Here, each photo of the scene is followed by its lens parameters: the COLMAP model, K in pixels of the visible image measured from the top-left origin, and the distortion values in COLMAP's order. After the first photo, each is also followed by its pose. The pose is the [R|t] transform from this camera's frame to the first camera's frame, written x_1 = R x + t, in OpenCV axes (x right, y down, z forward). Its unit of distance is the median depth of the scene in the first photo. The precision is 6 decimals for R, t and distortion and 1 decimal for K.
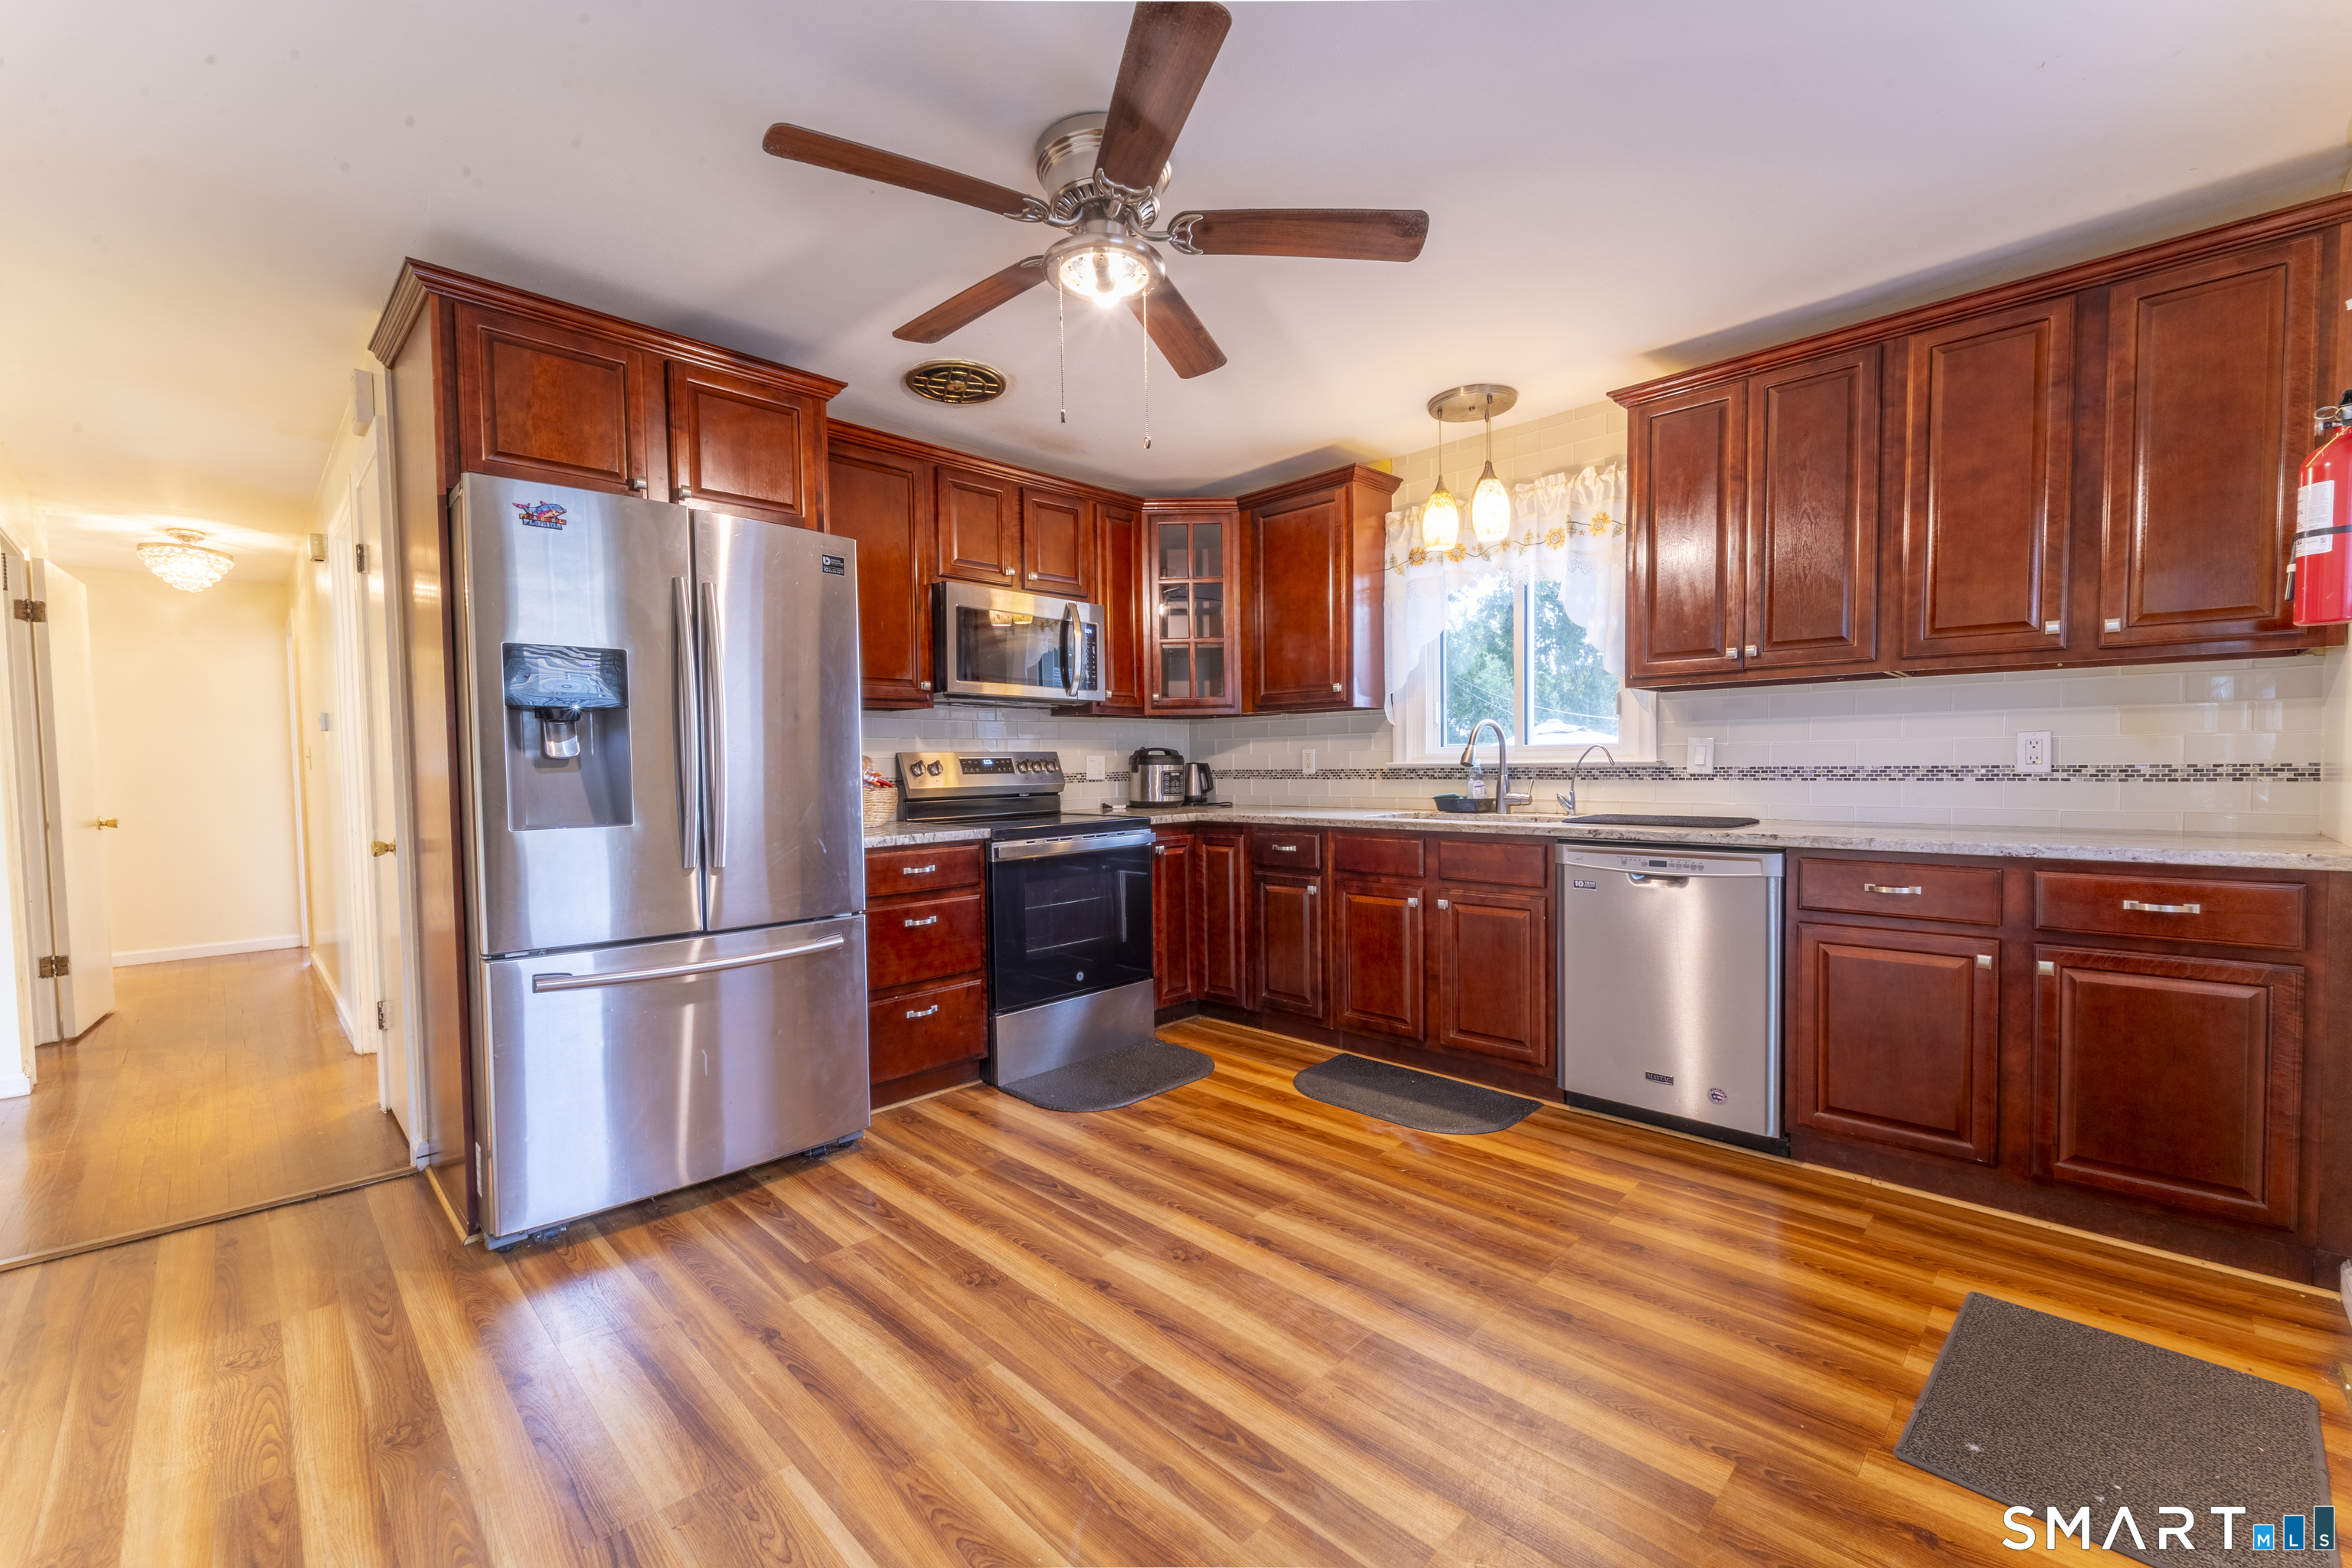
lens RADIAL K [[963.2, 0, 1176.0], [0, 963.2, 784.0], [0, 0, 1]] dist [-0.001432, -0.000018]
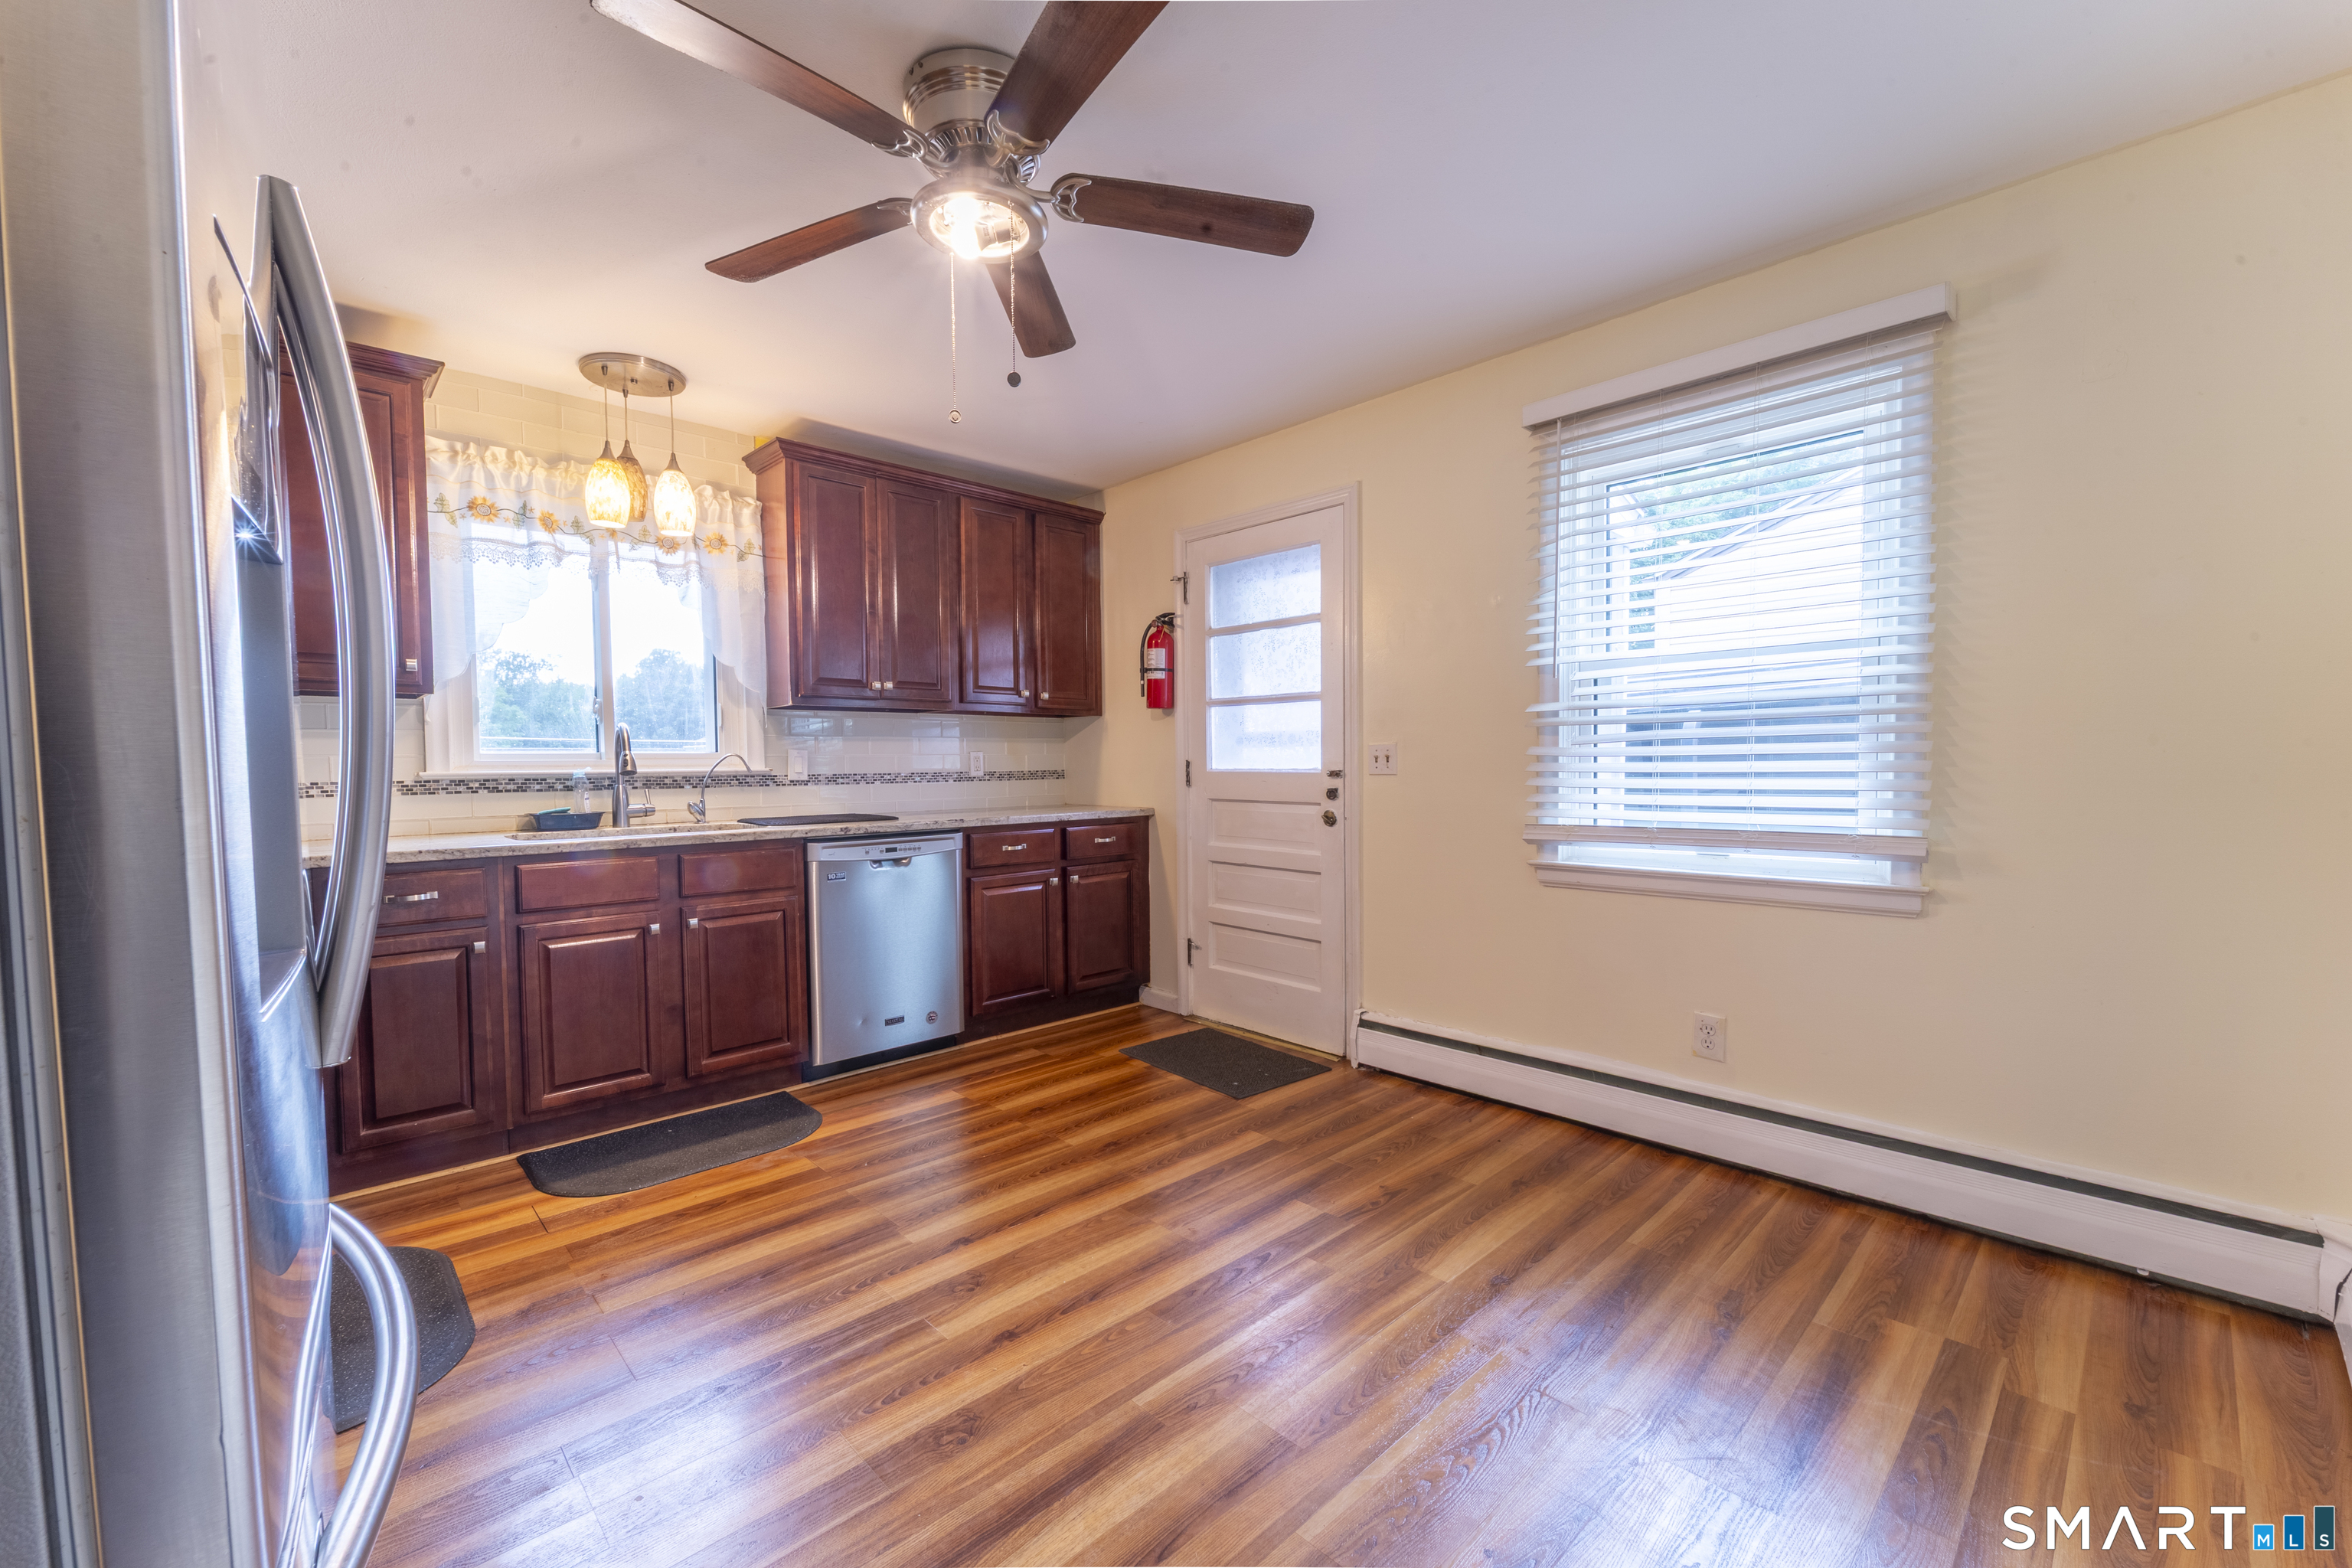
lens RADIAL K [[942.0, 0, 1176.0], [0, 942.0, 784.0], [0, 0, 1]] dist [0.014476, 0.000007]
pose [[0.024341, -0.016813, 0.999562, -0.693944], [0.024731, 0.999563, 0.016210, -0.015035], [-0.999398, 0.024326, 0.024747, 0.571526]]
